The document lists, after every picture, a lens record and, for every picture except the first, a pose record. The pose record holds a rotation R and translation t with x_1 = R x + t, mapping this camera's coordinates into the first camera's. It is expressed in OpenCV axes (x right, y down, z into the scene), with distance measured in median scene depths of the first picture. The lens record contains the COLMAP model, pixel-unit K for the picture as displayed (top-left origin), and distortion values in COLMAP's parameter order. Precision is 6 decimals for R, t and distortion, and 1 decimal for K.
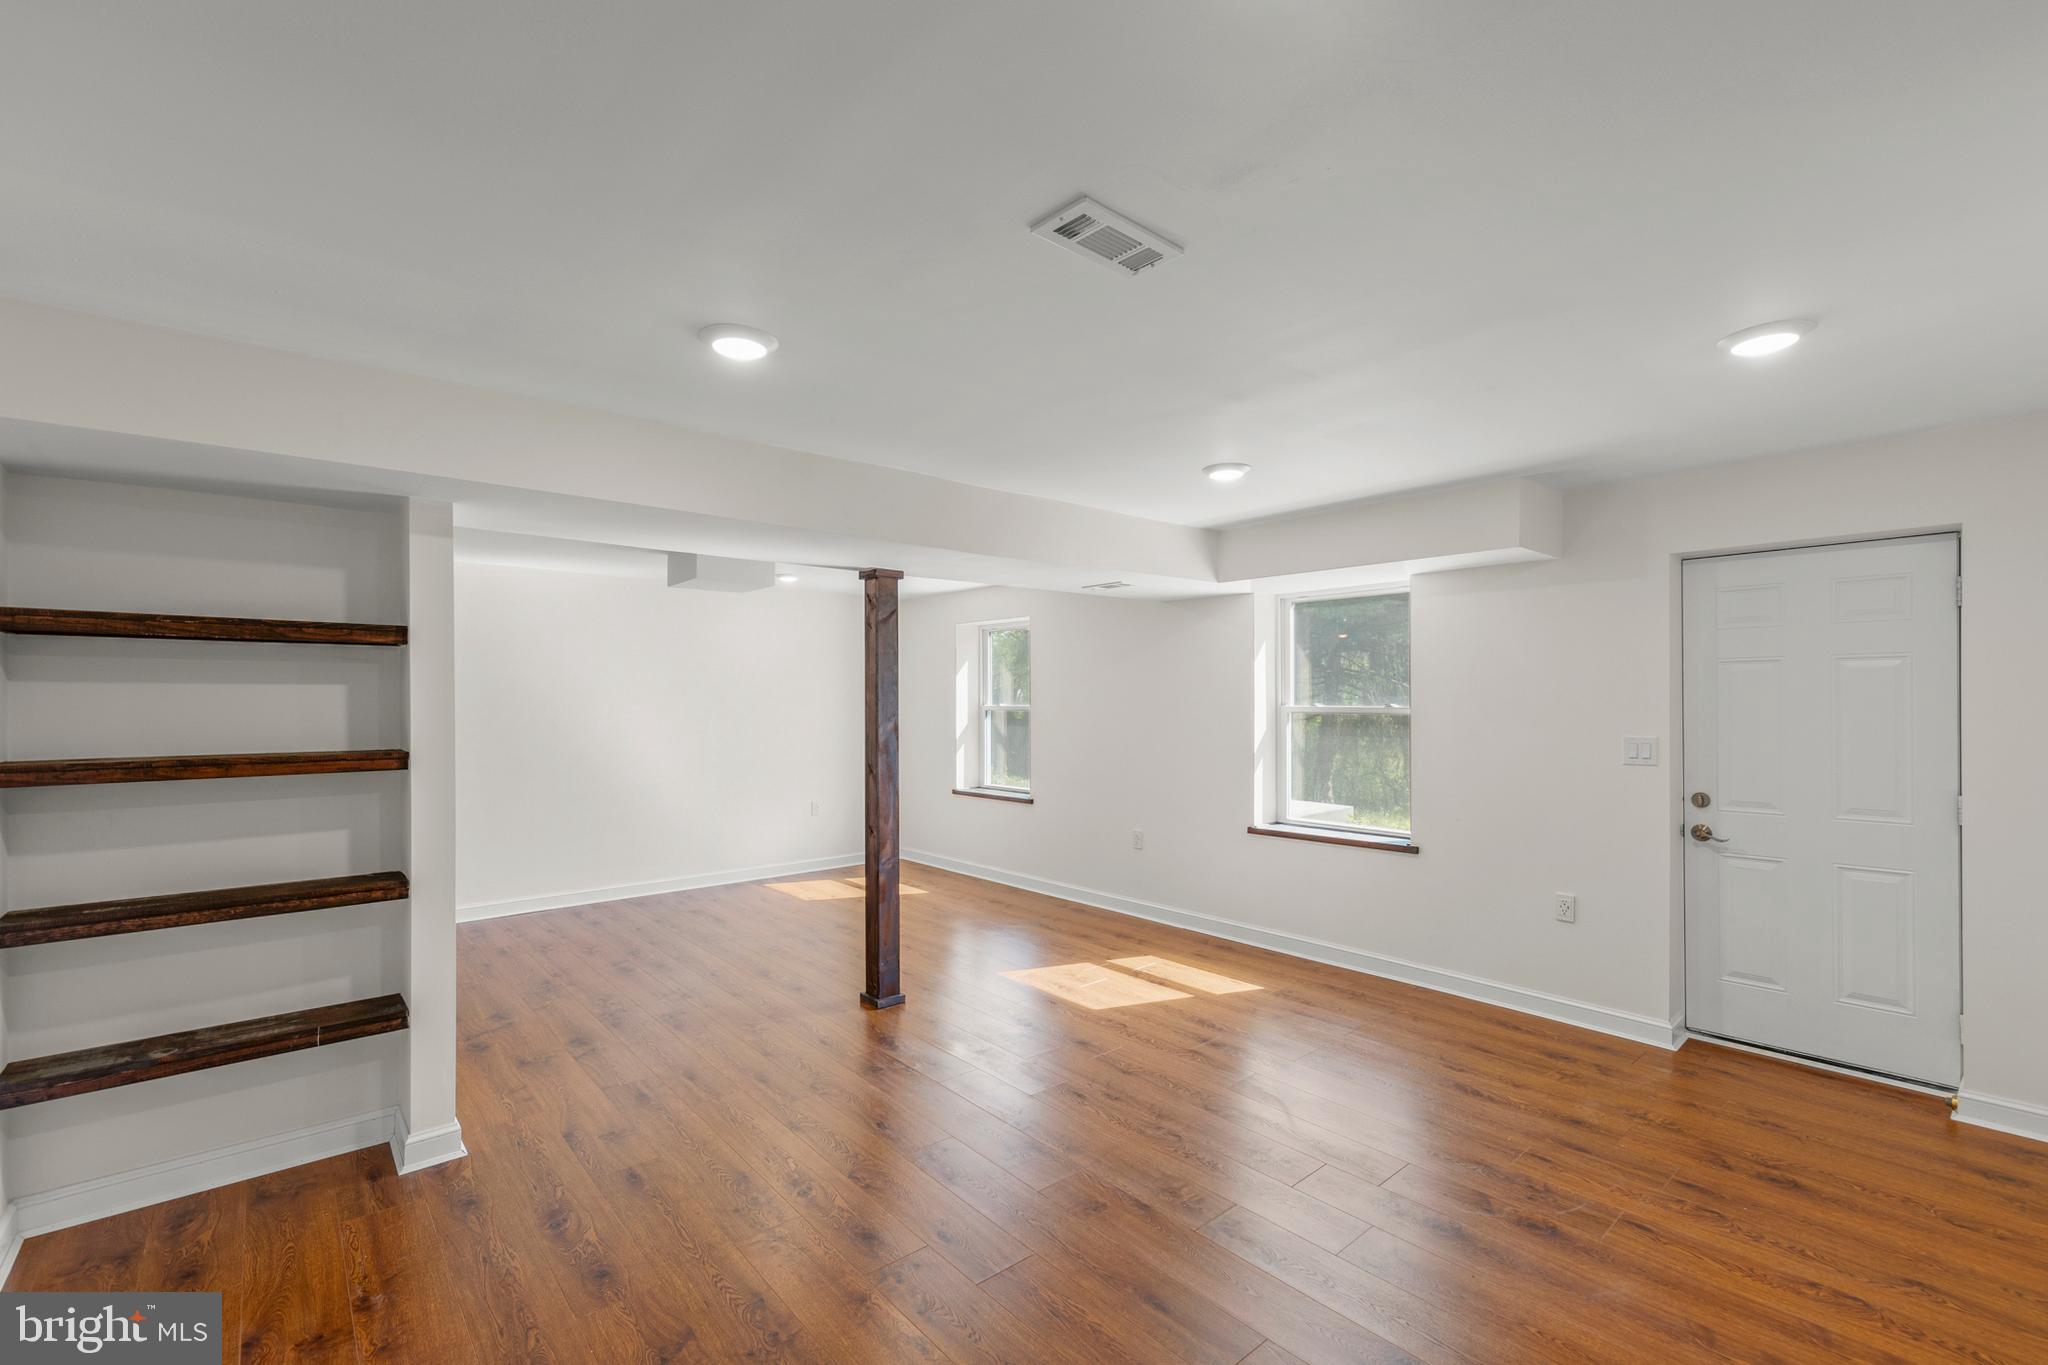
lens RADIAL K [[880.3, 0, 1018.3], [0, 880.3, 695.0], [0, 0, 1]] dist [0.011079, -0.001605]
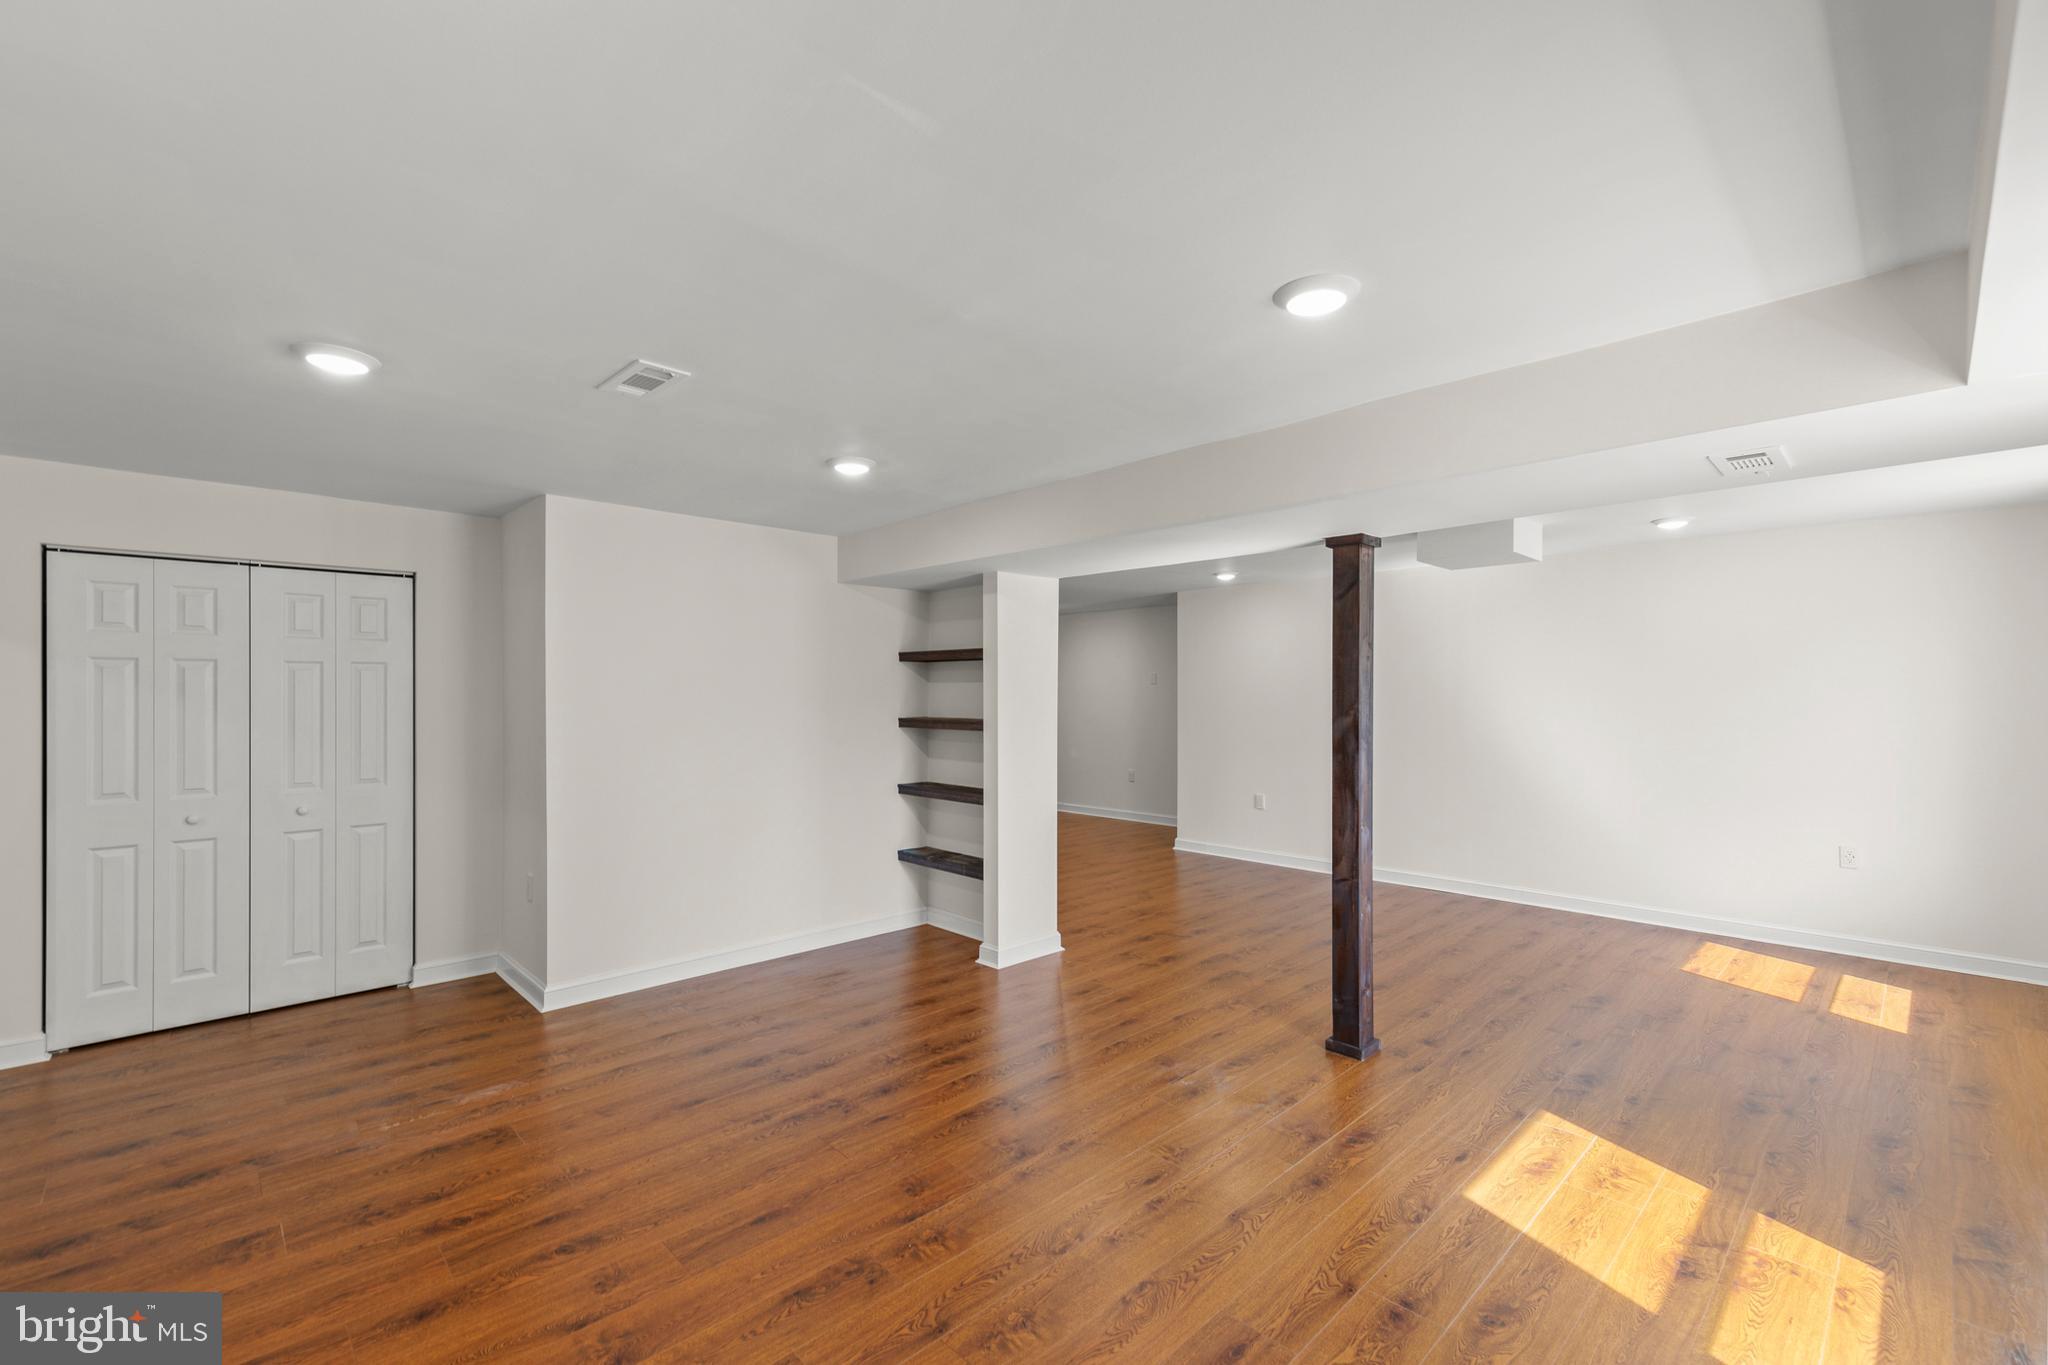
lens RADIAL K [[880.3, 0, 1018.2], [0, 880.3, 682.7], [0, 0, 1]] dist [0.011079, -0.001605]
pose [[0.061390, -0.002357, -0.998111, 0.666858], [0.006222, 0.999979, -0.001978, -0.001021], [0.998094, -0.006089, 0.061403, 0.636435]]
